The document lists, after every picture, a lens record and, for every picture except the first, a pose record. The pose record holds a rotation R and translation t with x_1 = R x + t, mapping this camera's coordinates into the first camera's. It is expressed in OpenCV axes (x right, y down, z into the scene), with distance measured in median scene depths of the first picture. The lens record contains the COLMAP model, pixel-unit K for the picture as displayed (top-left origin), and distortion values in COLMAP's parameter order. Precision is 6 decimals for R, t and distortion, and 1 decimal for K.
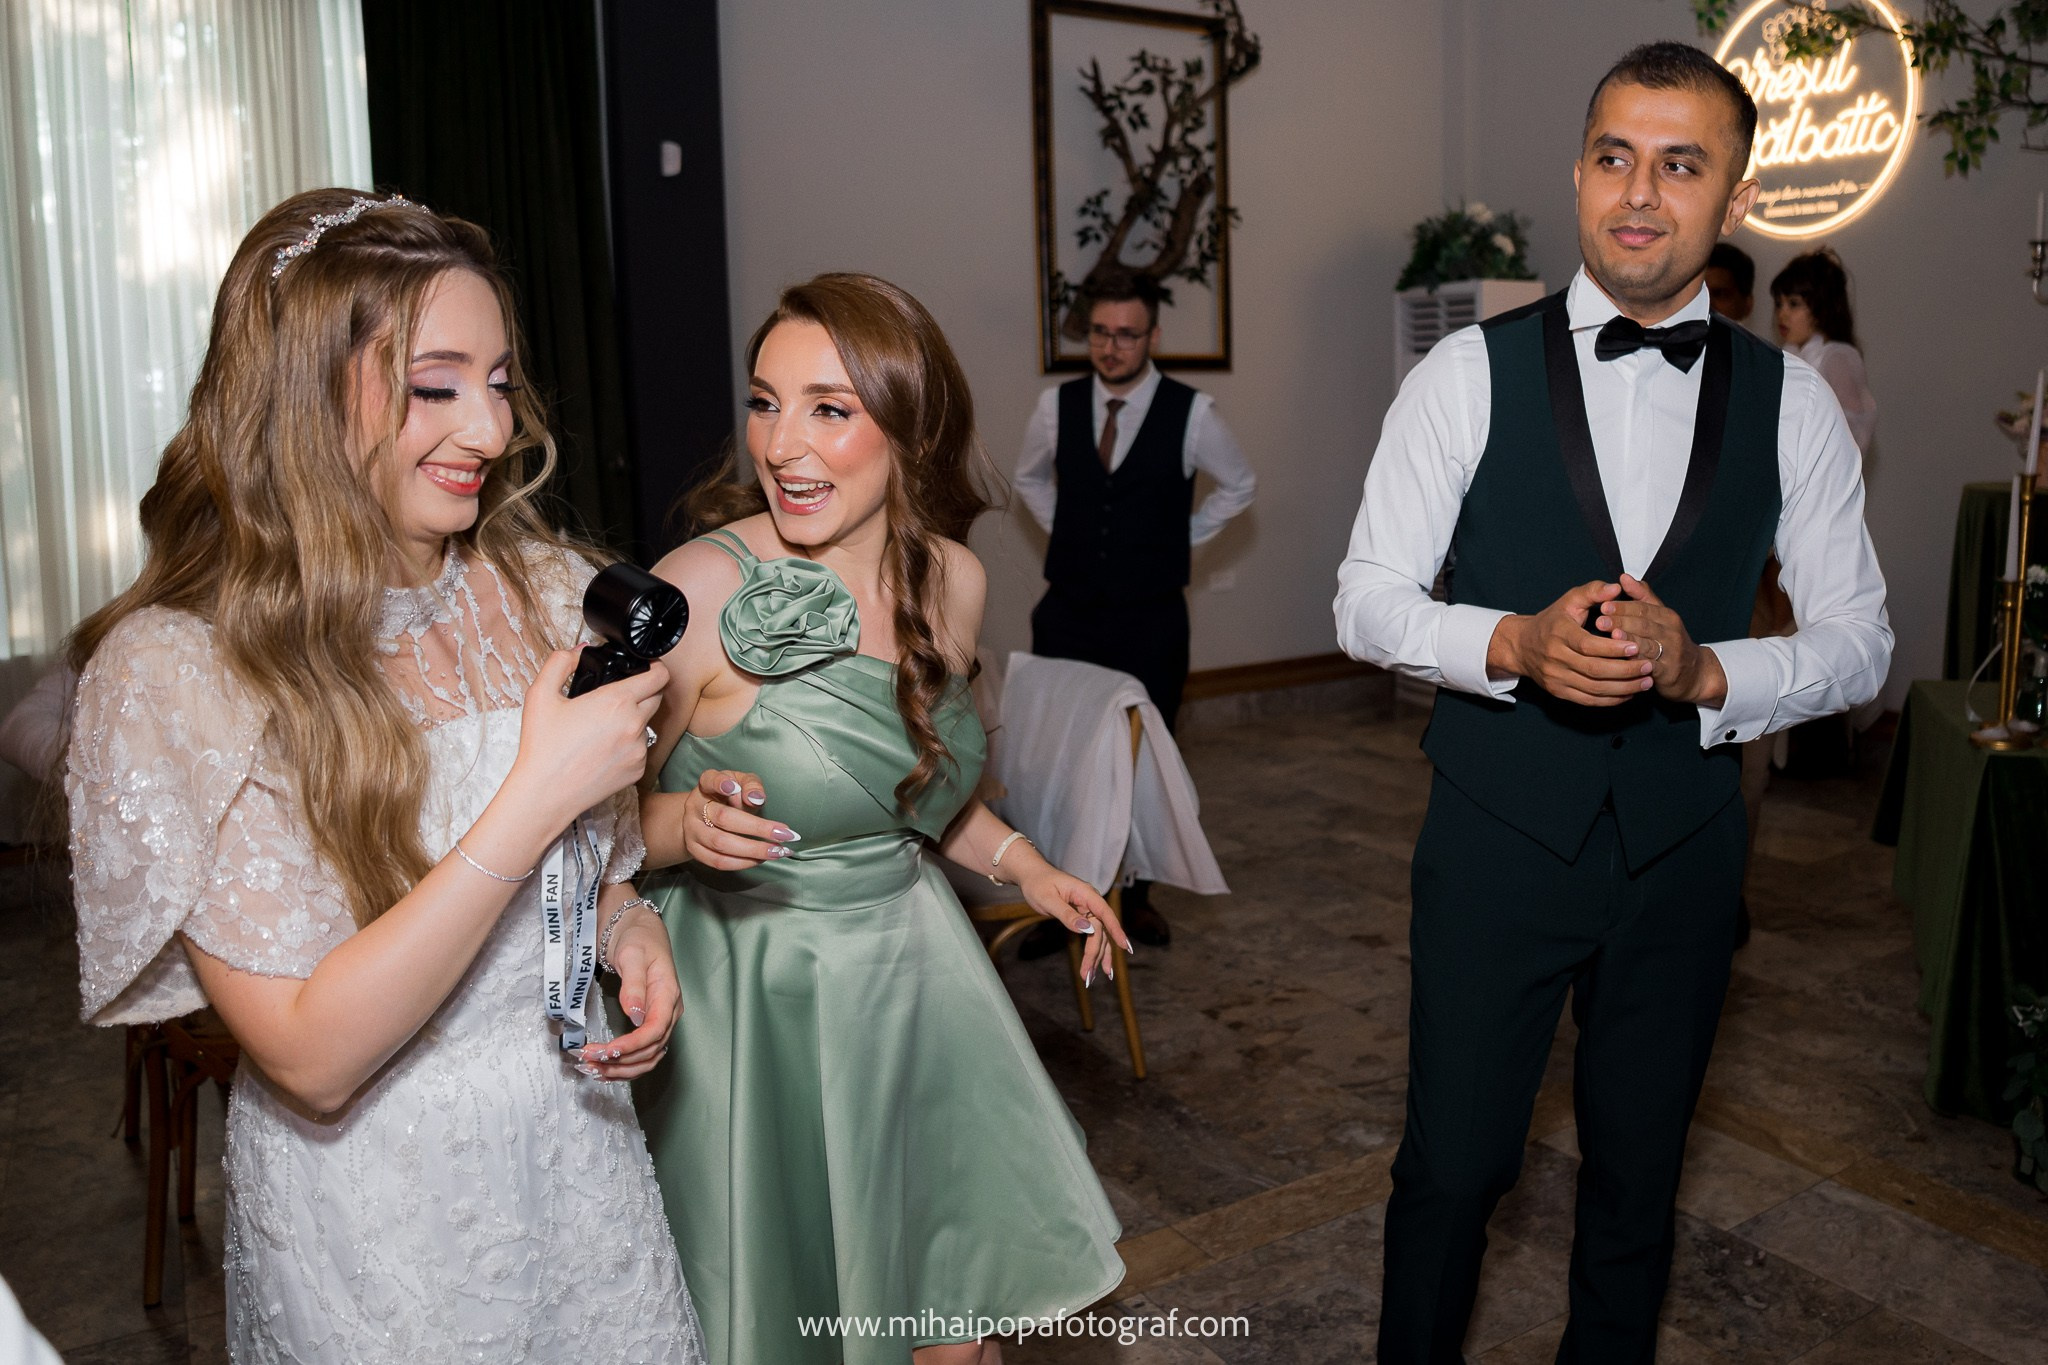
lens RADIAL K [[1622.9, 0, 1178.0], [0, 1622.9, 660.6], [0, 0, 1]] dist [-0.132276, 0.050979]
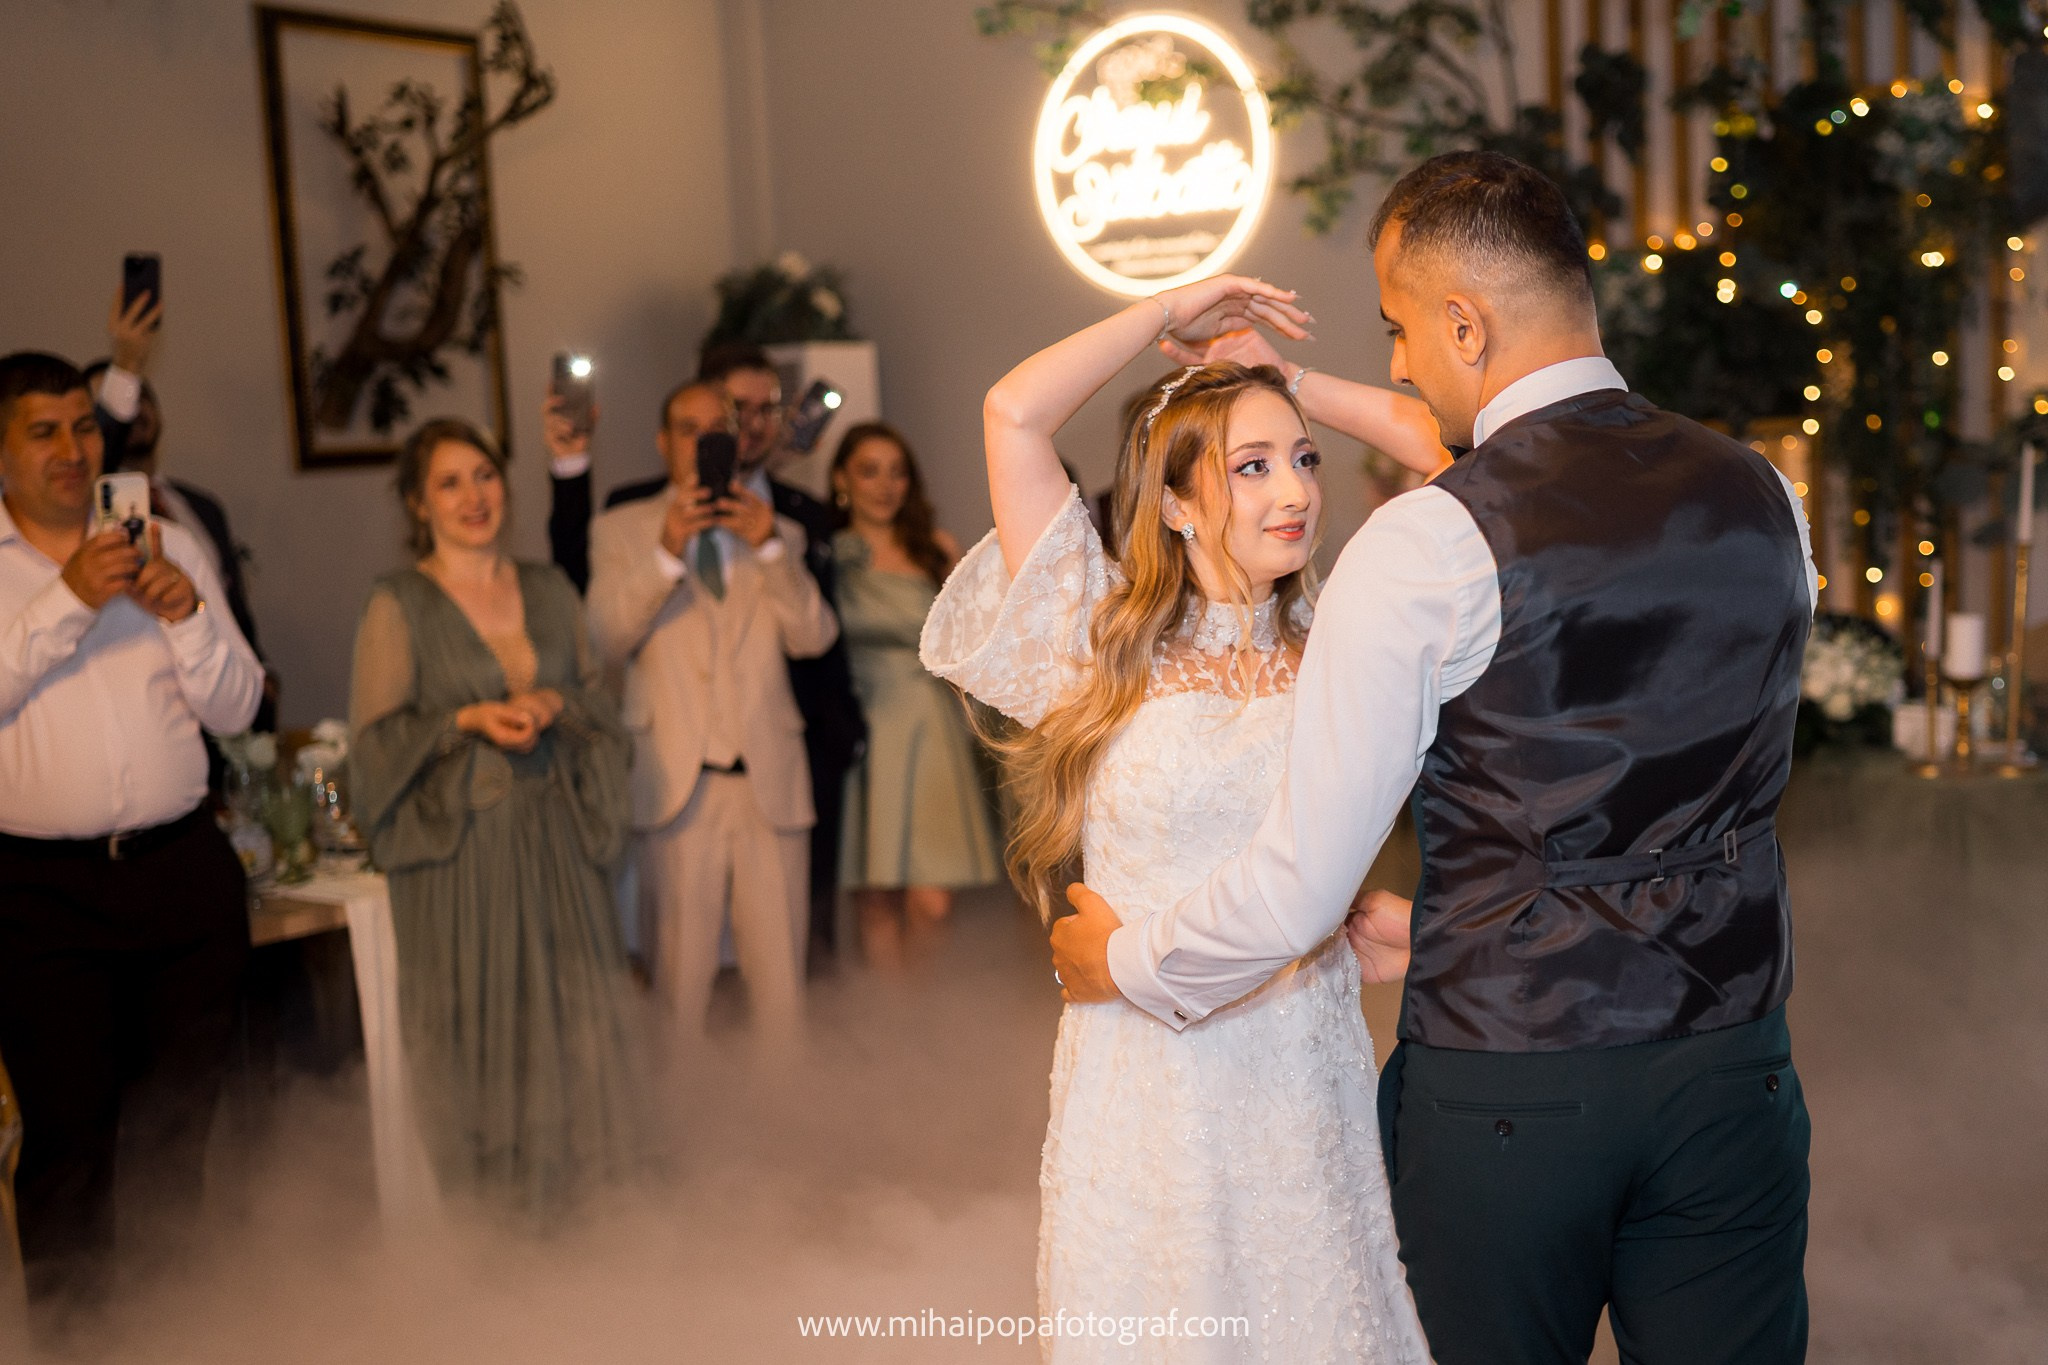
lens RADIAL K [[2395.0, 0, 1268.6], [0, 2395.0, 809.9], [0, 0, 1]] dist [-0.088490, 0.004769]
pose [[0.899667, -0.086805, 0.427860, -0.170280], [0.094927, 0.995481, 0.002362, 0.036096], [-0.426131, 0.038490, 0.903842, -0.280864]]
